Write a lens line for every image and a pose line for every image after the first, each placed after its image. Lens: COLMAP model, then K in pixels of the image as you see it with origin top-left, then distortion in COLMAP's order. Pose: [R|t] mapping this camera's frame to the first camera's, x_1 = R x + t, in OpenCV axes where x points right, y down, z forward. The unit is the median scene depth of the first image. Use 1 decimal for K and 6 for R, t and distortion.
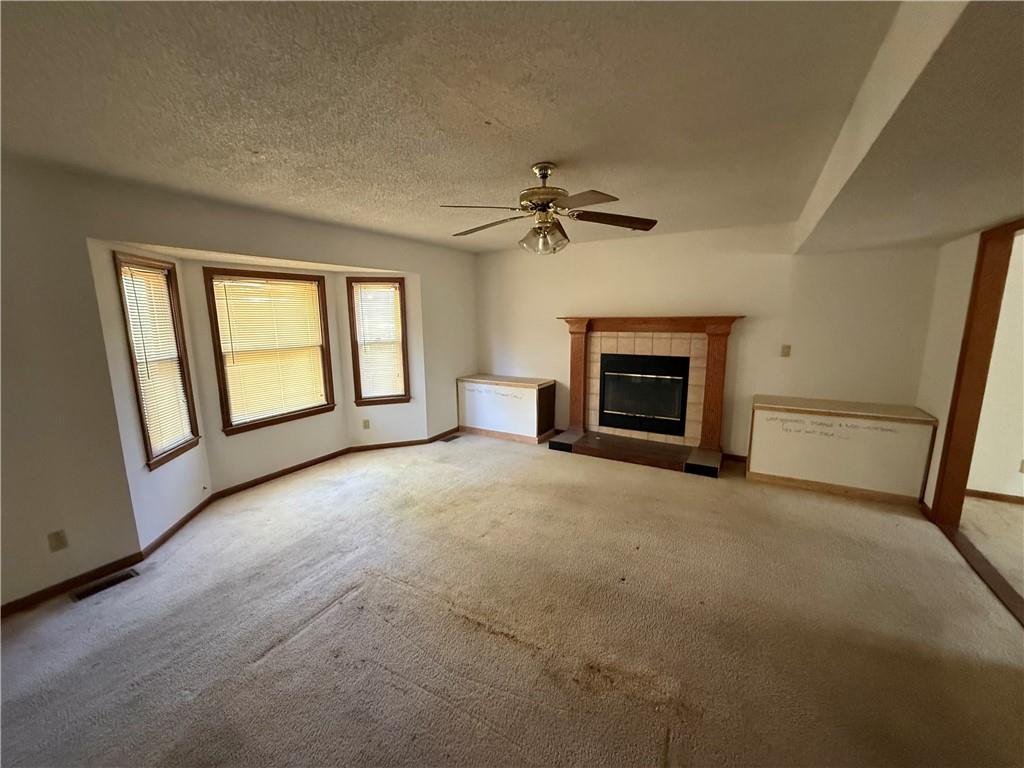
lens RADIAL K [[407.8, 0, 512.0], [0, 407.8, 384.0], [0, 0, 1]] dist [0.000872, 0.000113]
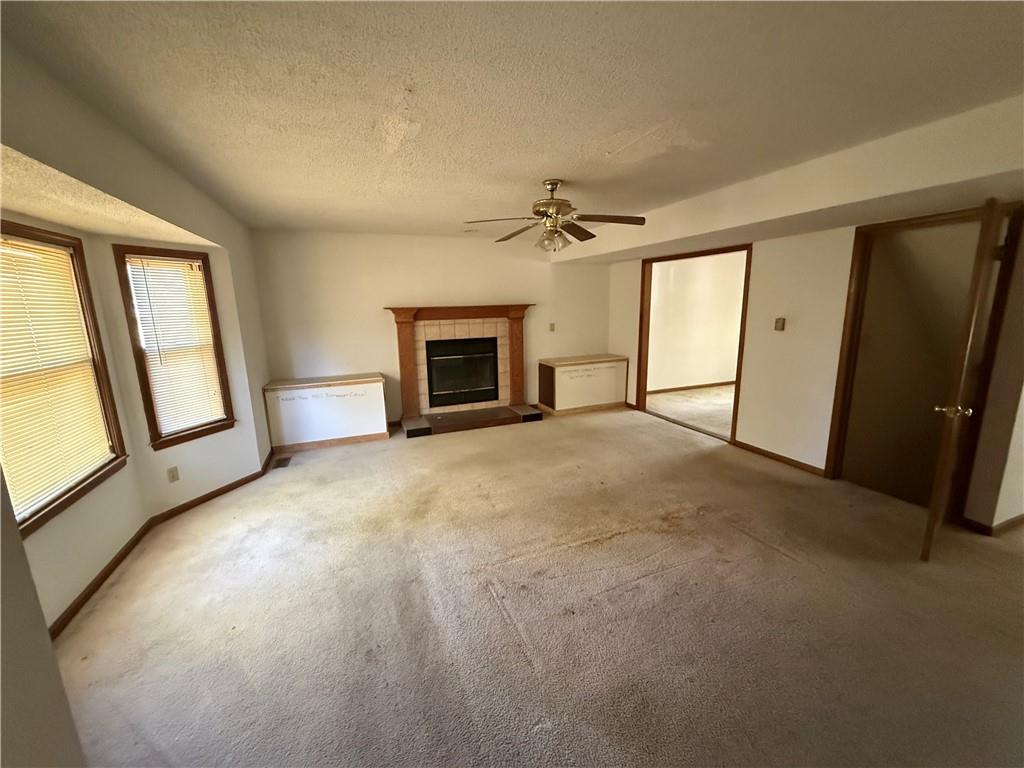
lens RADIAL K [[403.9, 0, 512.0], [0, 403.9, 384.0], [0, 0, 1]] dist [-0.000165, 0.000019]
pose [[0.615740, -0.157537, 0.772040, -0.526542], [0.147717, 0.985517, 0.083285, -0.019134], [-0.773979, 0.062761, 0.630093, 0.171744]]
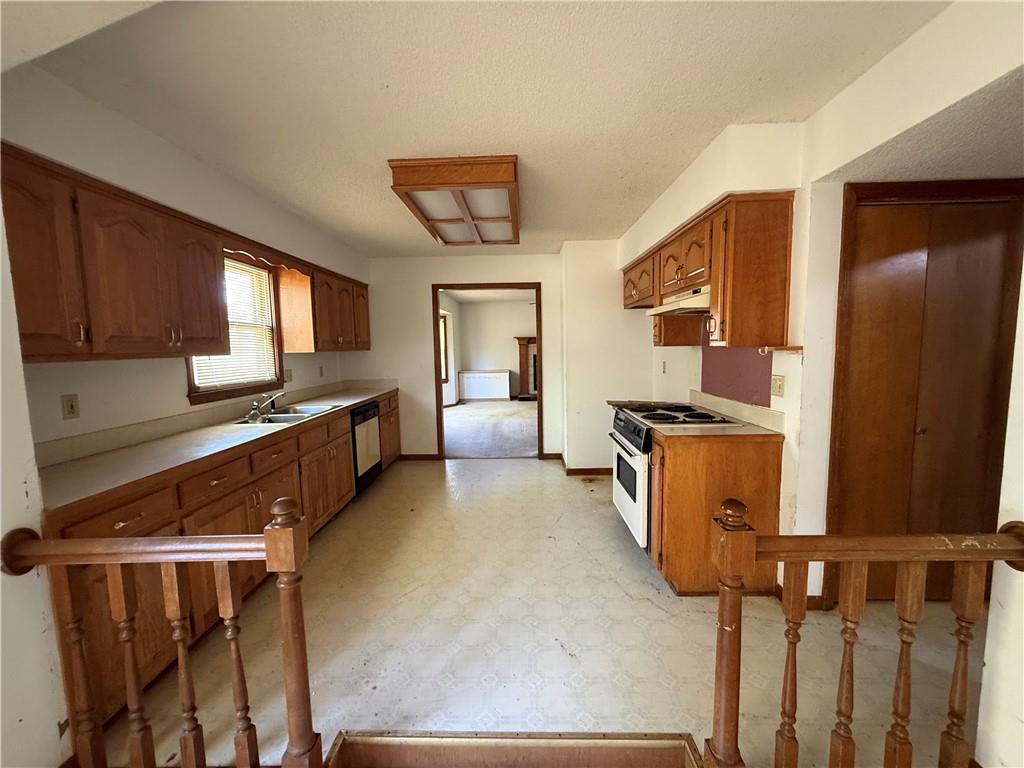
lens RADIAL K [[407.8, 0, 512.0], [0, 407.8, 384.0], [0, 0, 1]] dist [0.000872, 0.000113]
pose [[0.876363, -0.055133, 0.478486, -0.940527], [0.092162, 0.994266, -0.054235, 0.188667], [-0.472752, 0.091628, 0.876419, -0.792874]]
